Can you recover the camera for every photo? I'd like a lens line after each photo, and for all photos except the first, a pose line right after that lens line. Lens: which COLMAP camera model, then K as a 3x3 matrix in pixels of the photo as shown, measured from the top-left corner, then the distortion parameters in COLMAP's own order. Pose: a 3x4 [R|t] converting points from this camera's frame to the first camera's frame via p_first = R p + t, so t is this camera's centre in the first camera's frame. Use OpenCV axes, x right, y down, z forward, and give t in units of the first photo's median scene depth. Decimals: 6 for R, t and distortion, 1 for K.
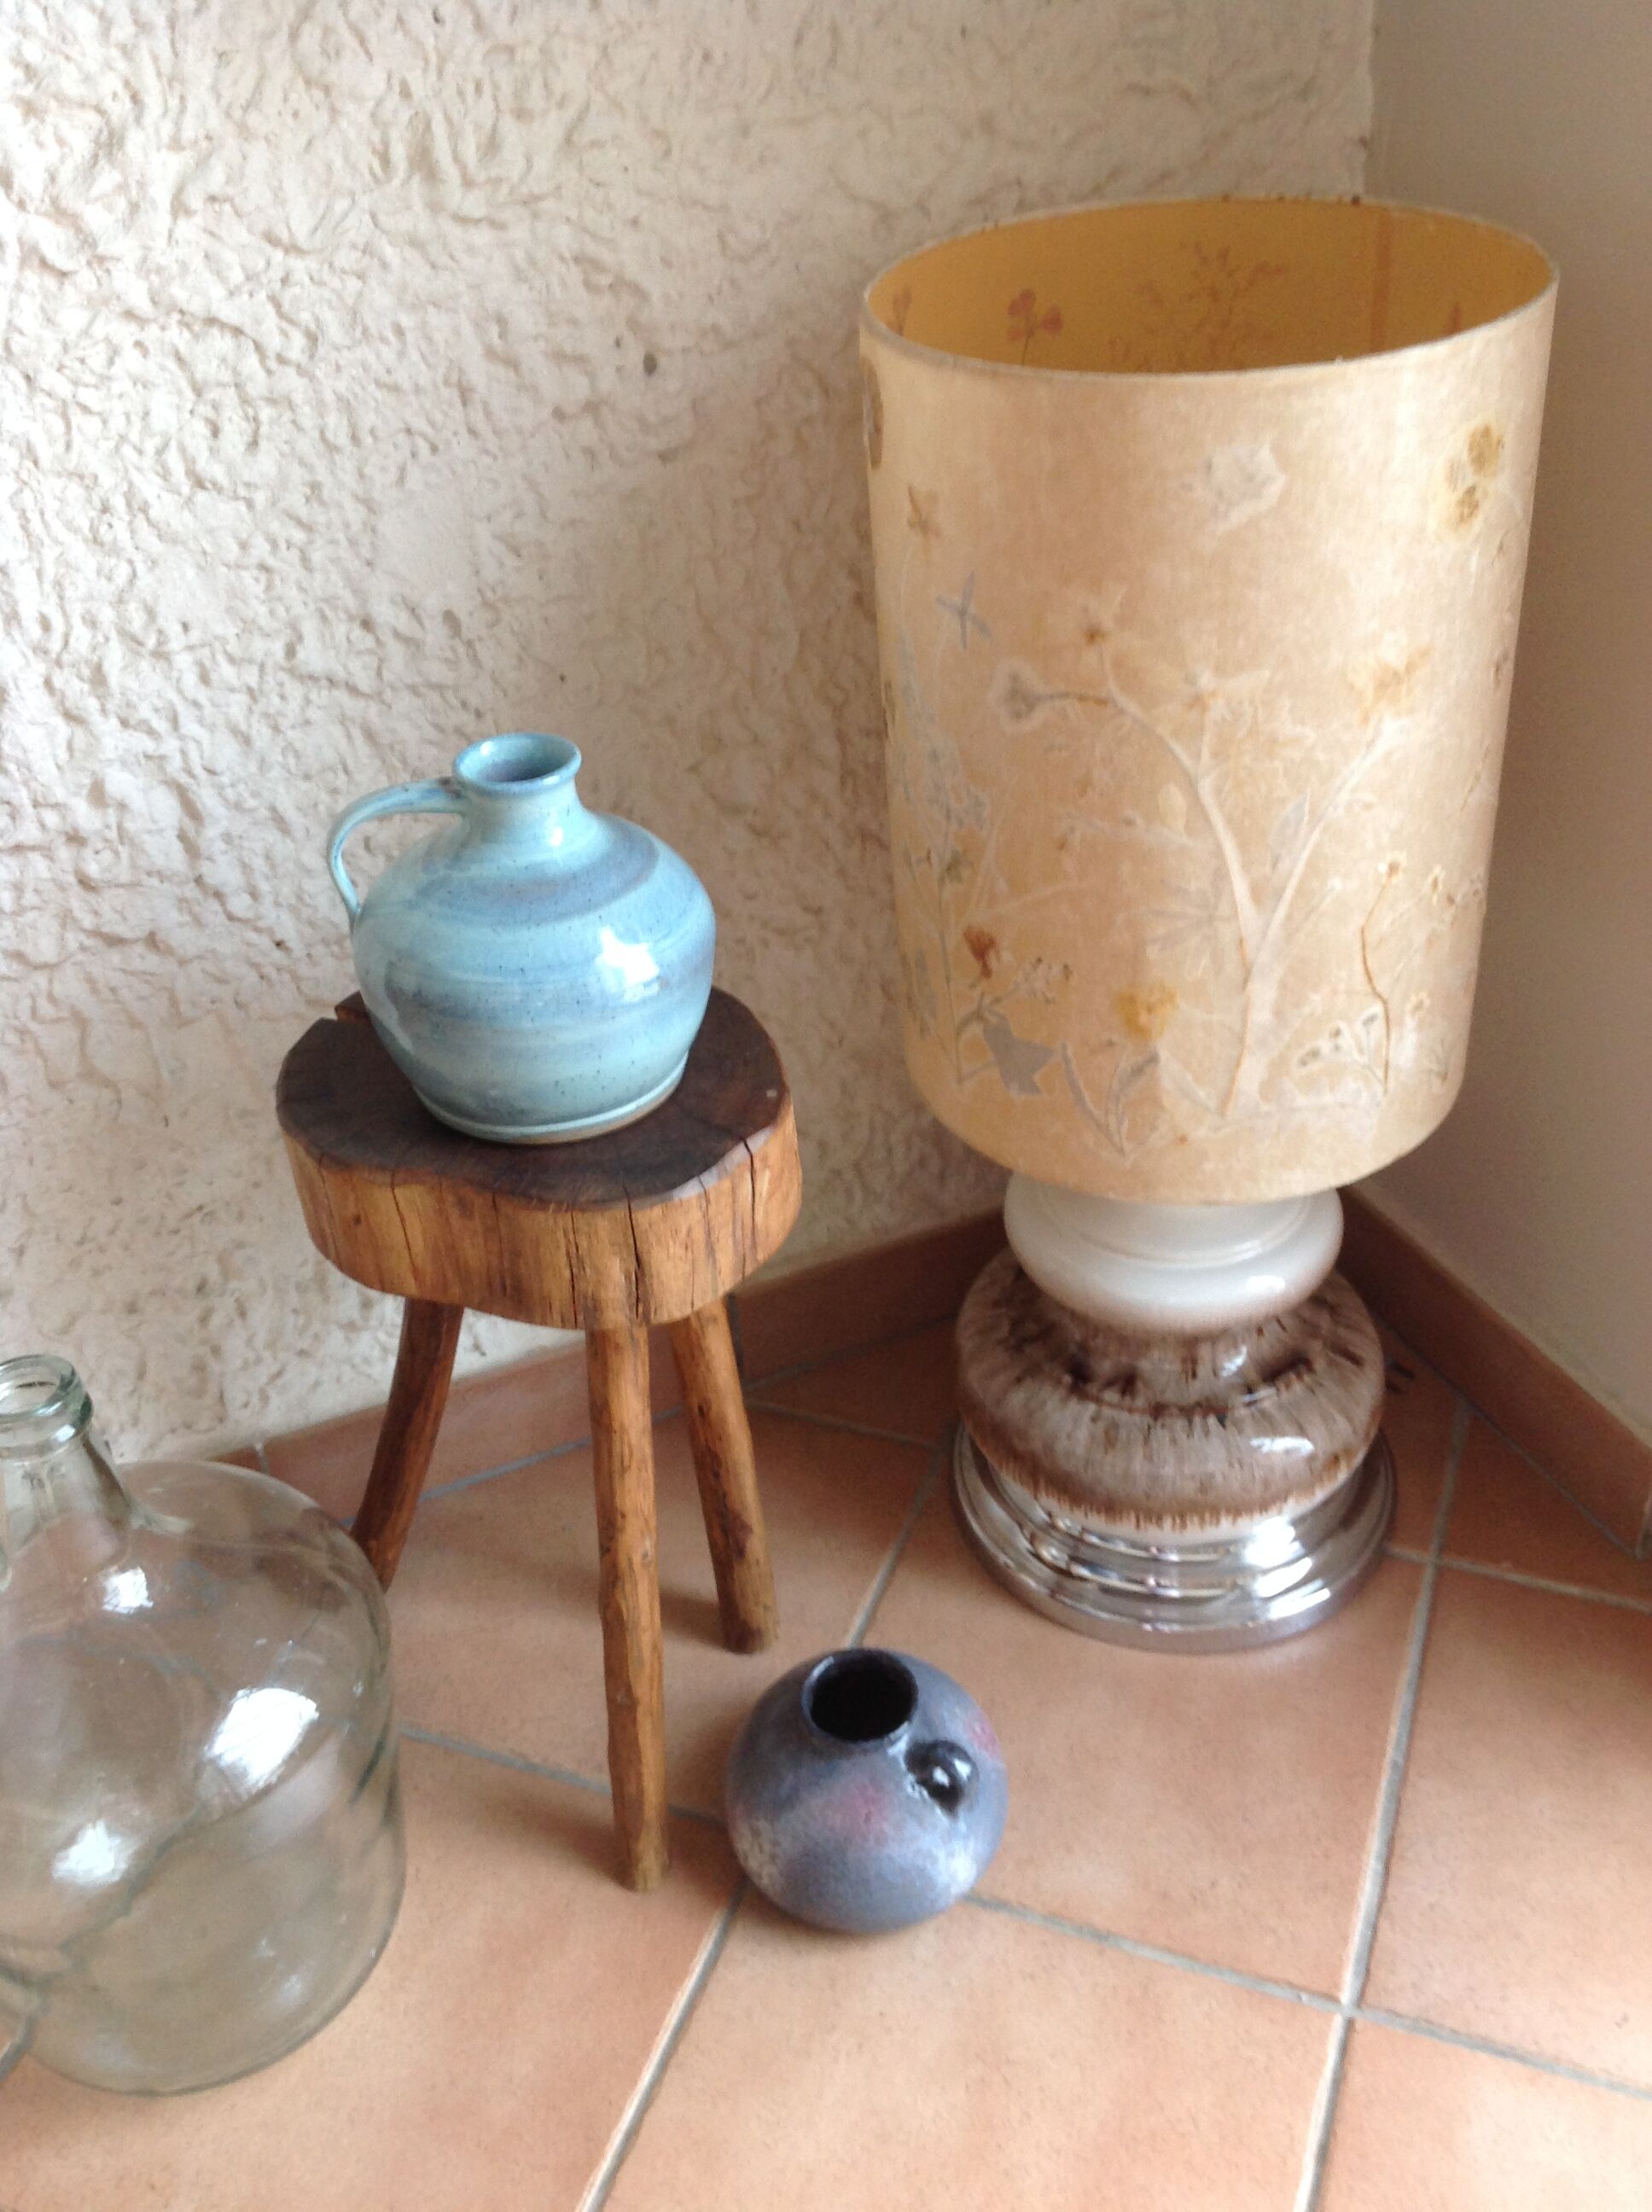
lens RADIAL K [[2113.1, 0, 826.0], [0, 2113.1, 1106.0], [0, 0, 1]] dist [0.137642, -0.323066]
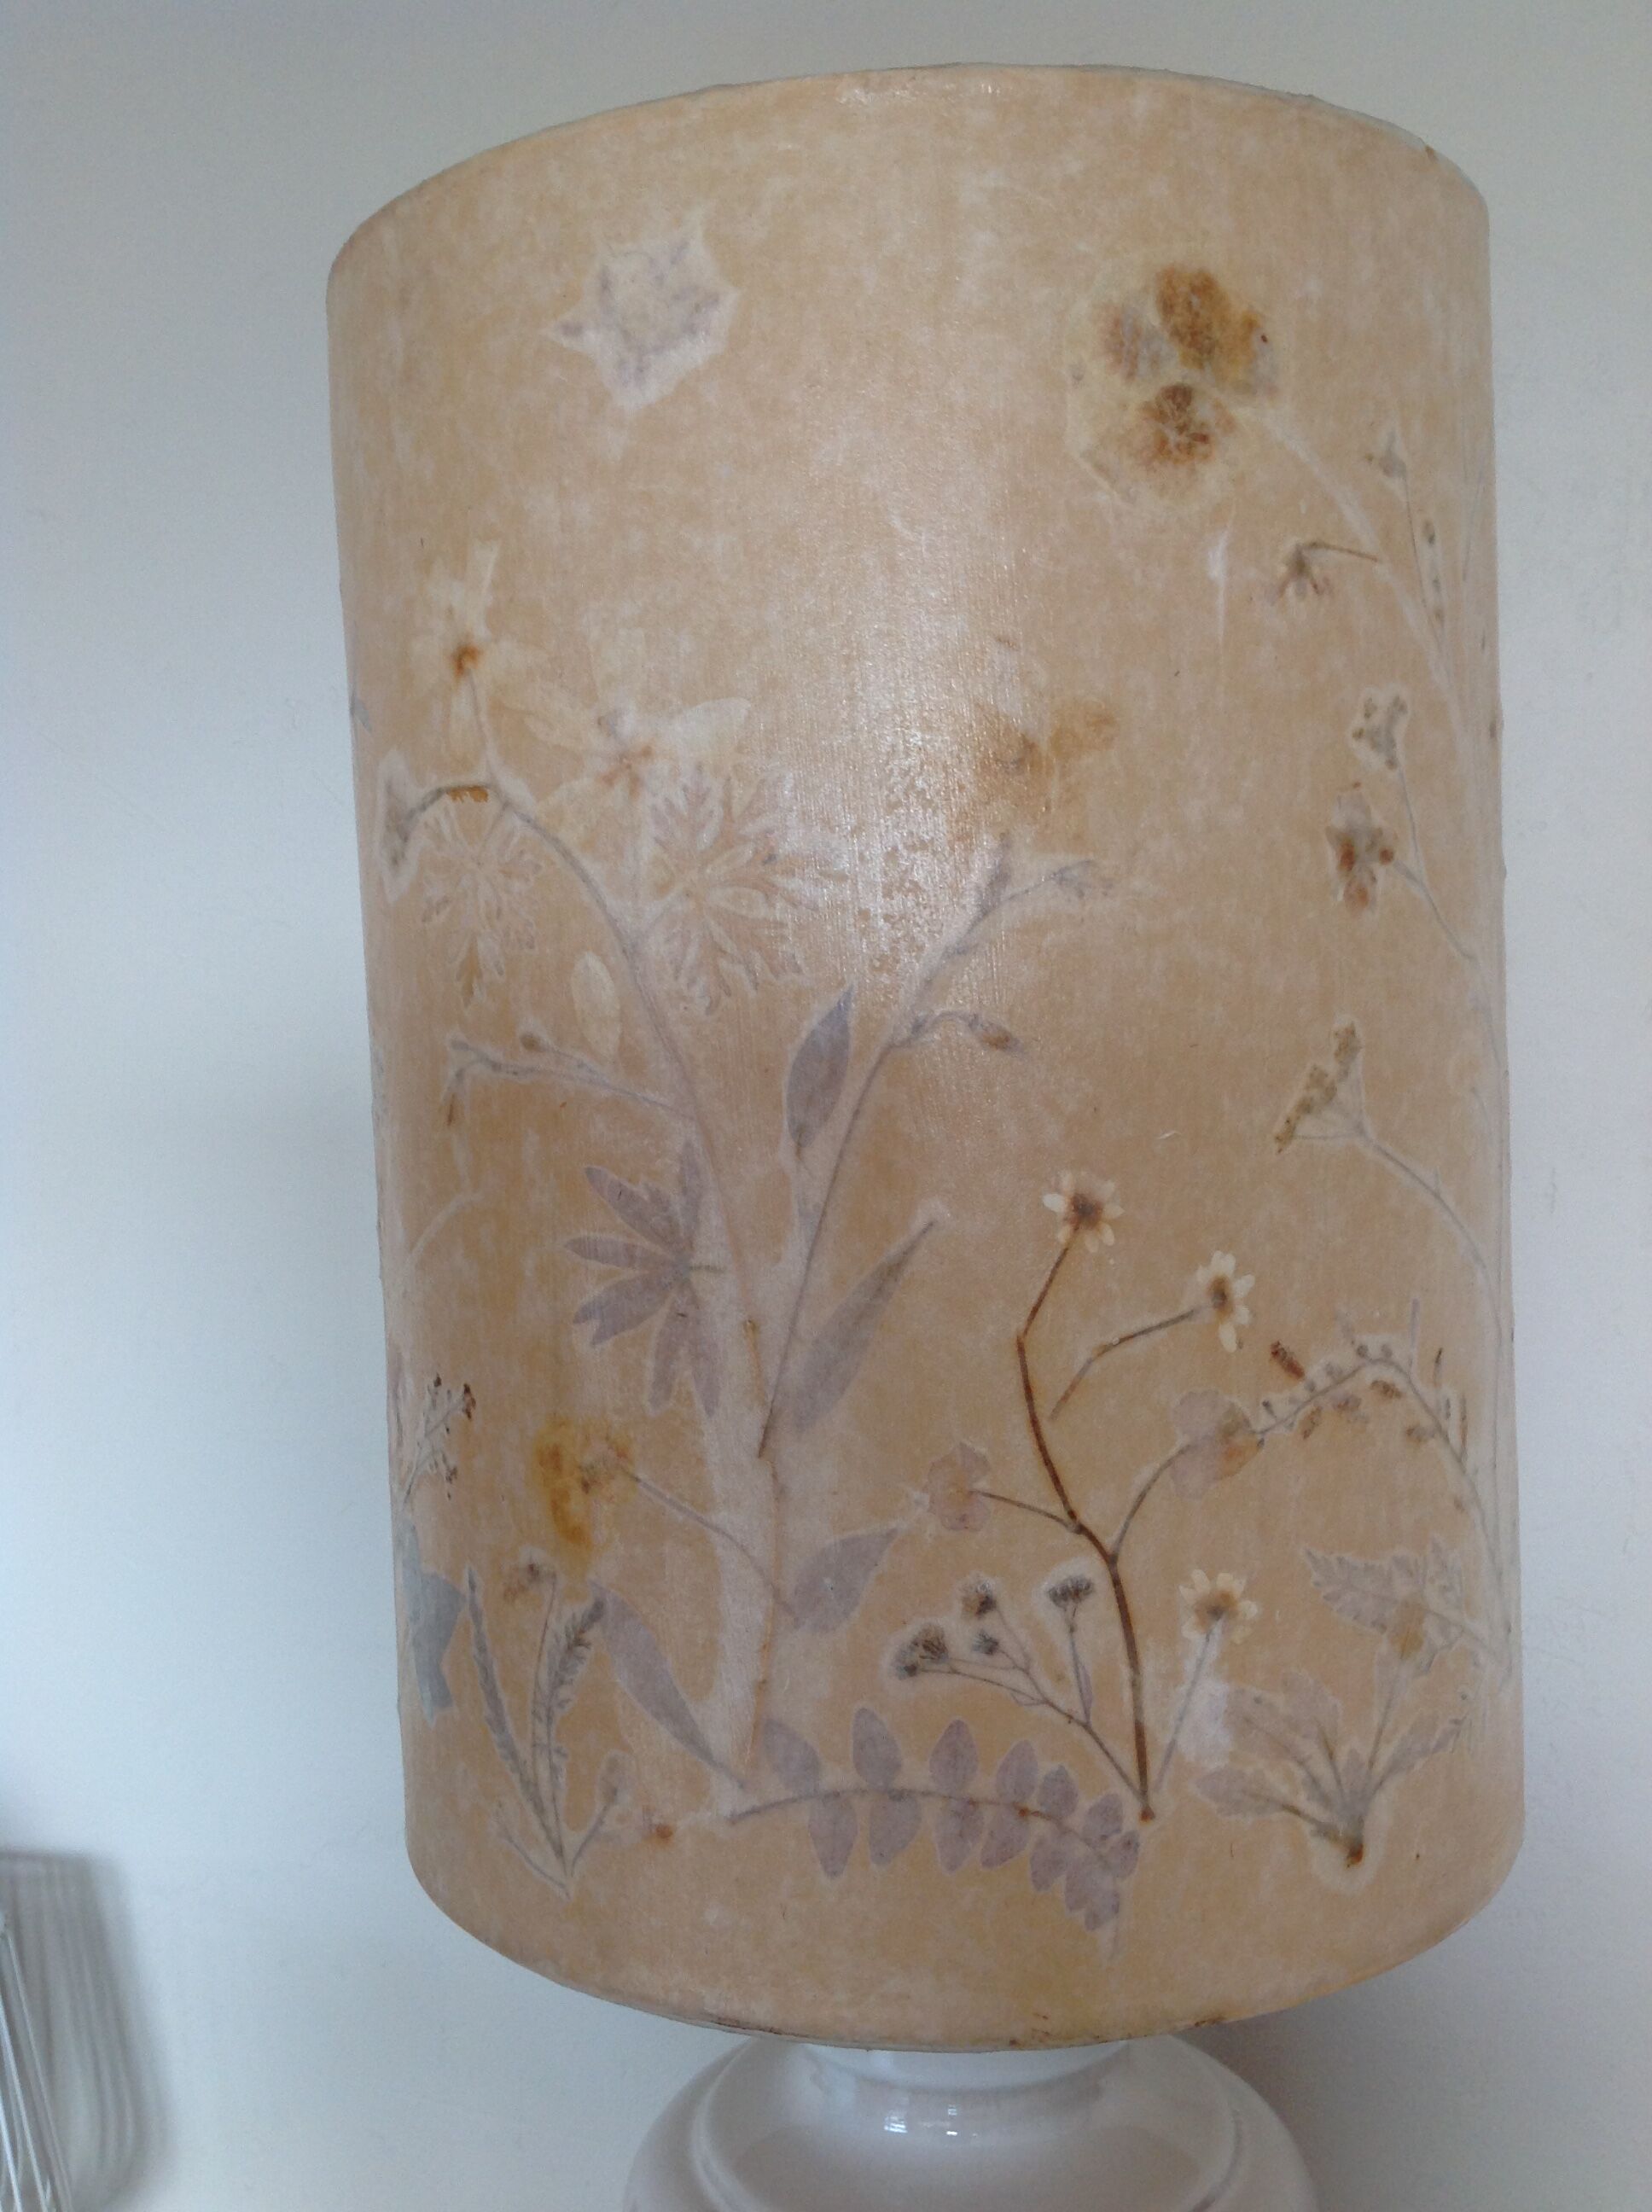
lens RADIAL K [[2113.1, 0, 826.0], [0, 2113.1, 1106.0], [0, 0, 1]] dist [0.137642, -0.323066]
pose [[0.942684, 0.053033, -0.329446, 0.339581], [-0.214603, 0.852381, -0.476856, 0.092586], [0.255525, 0.520224, 0.814907, 0.563812]]
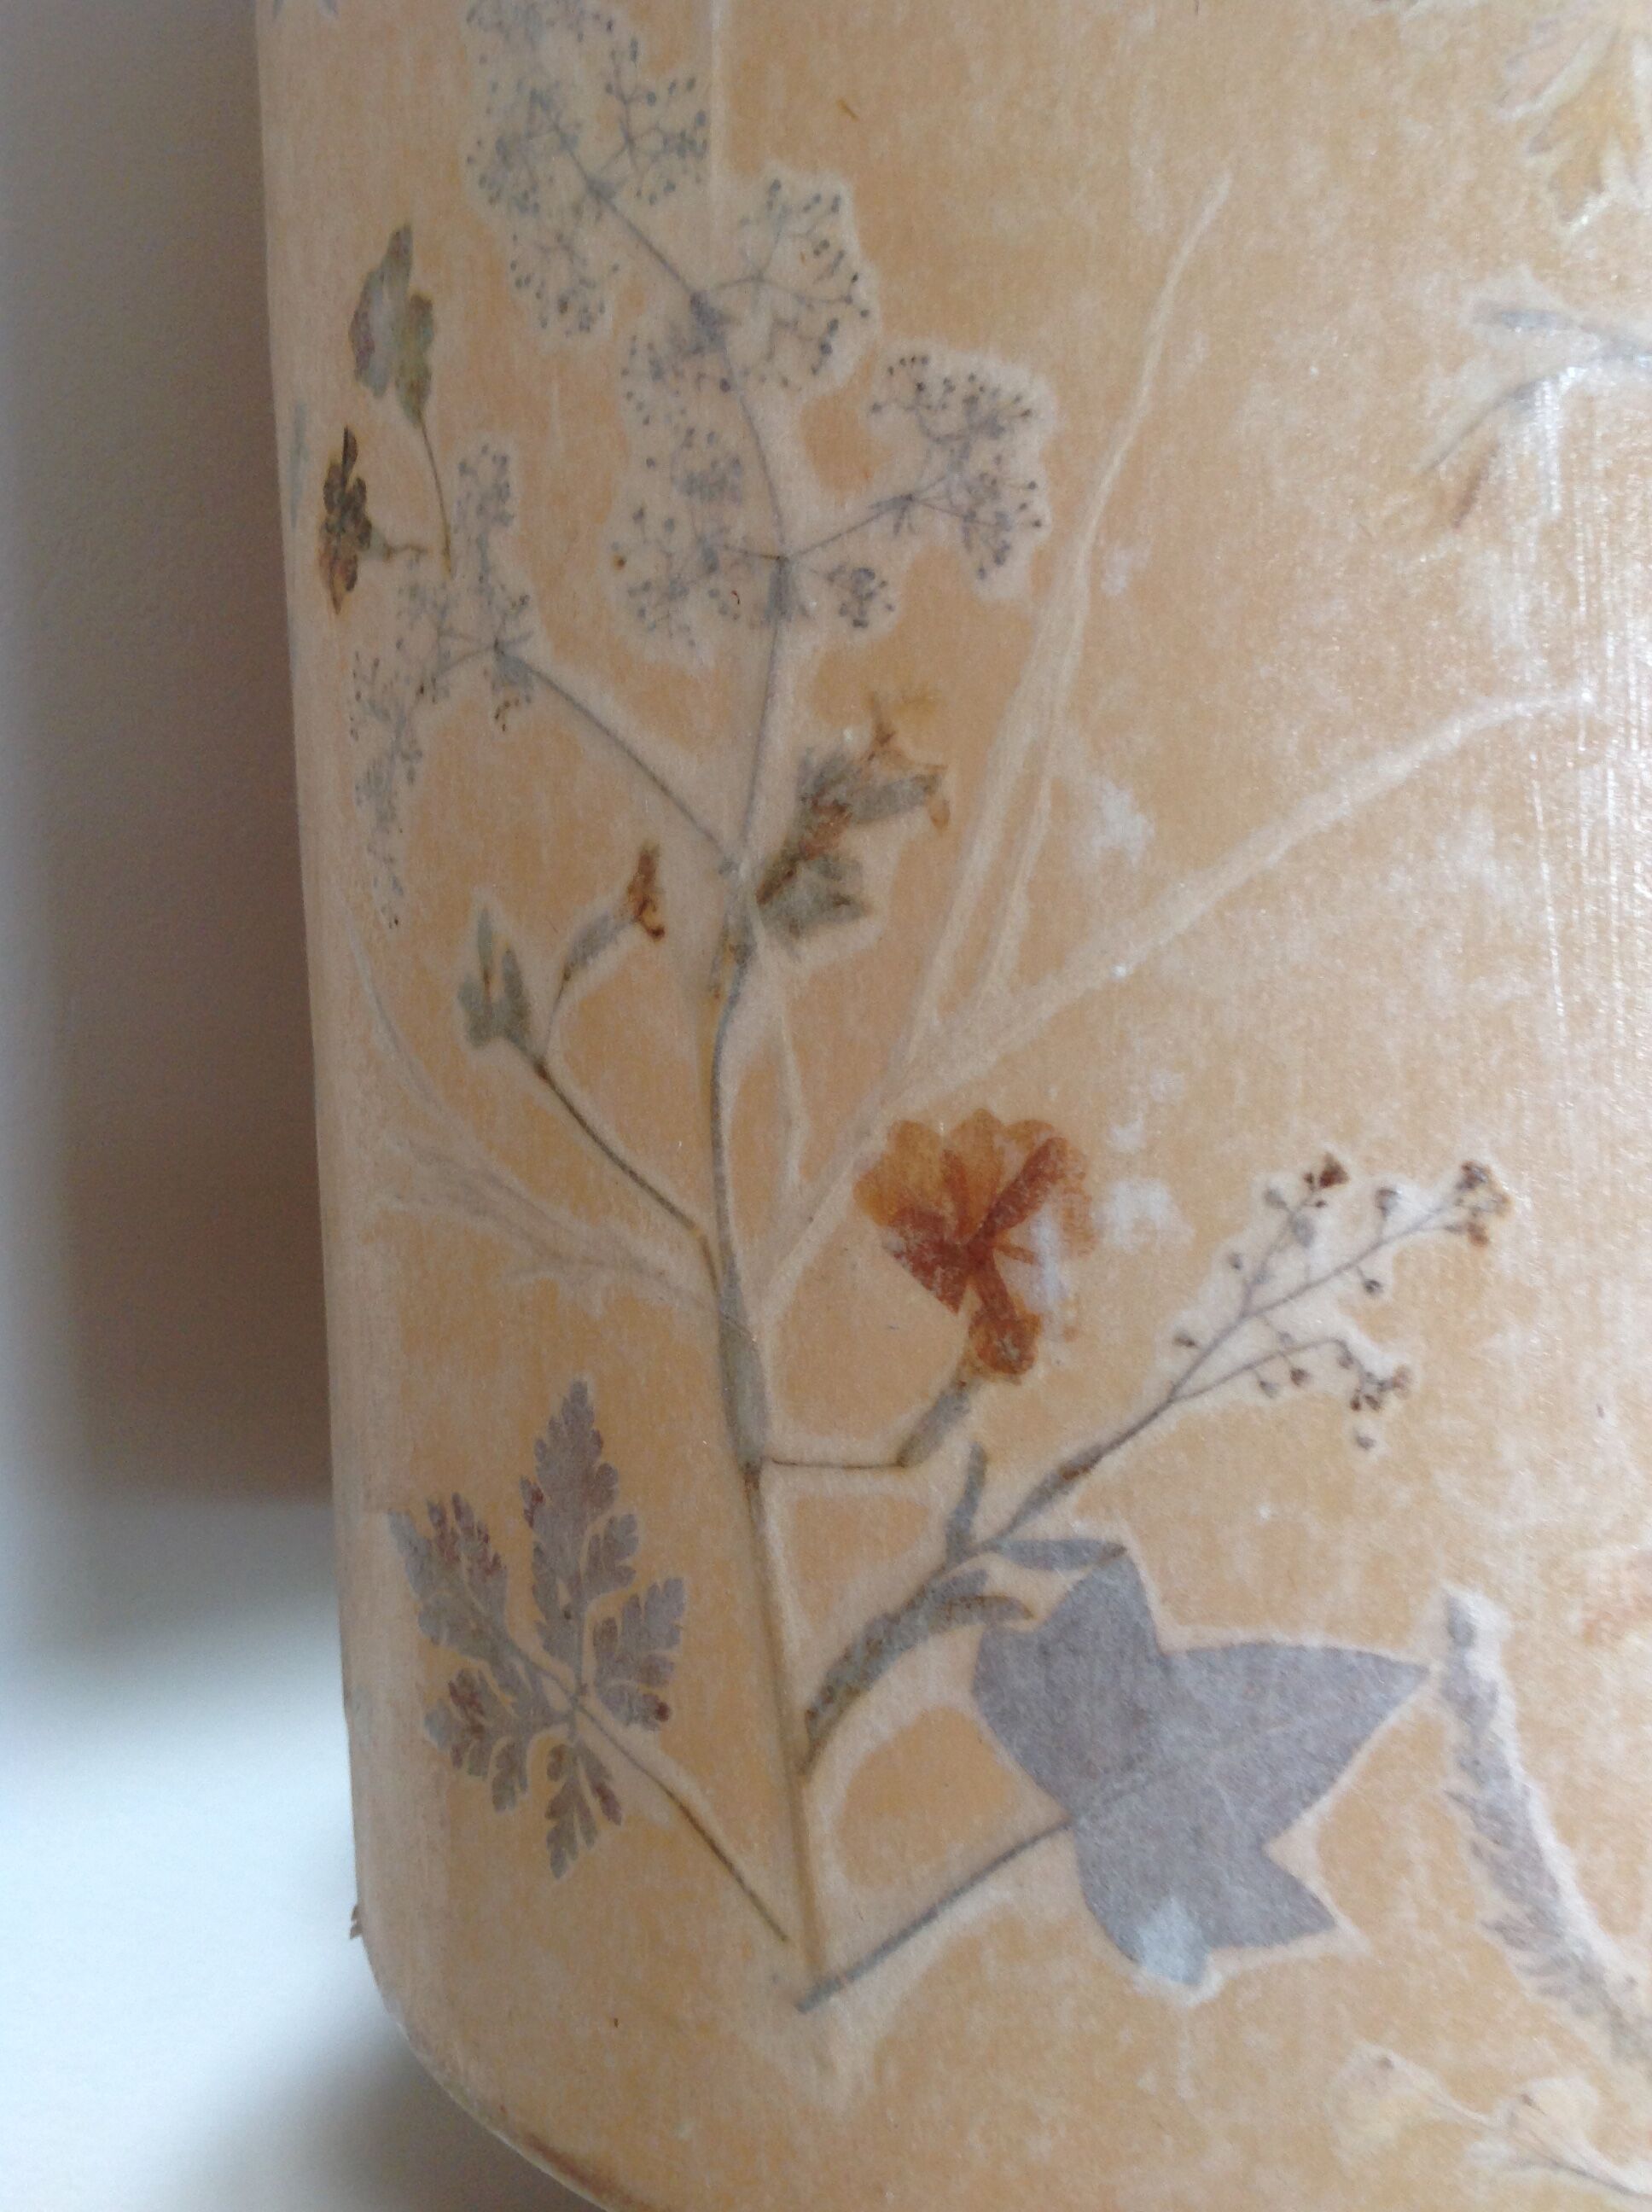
lens RADIAL K [[2113.1, 0, 826.0], [0, 2113.1, 1106.0], [0, 0, 1]] dist [0.137642, -0.323066]
pose [[0.902546, -0.007284, 0.430531, -0.031267], [0.216493, 0.871967, -0.439094, 0.005408], [-0.372211, 0.489510, 0.788568, 0.827088]]
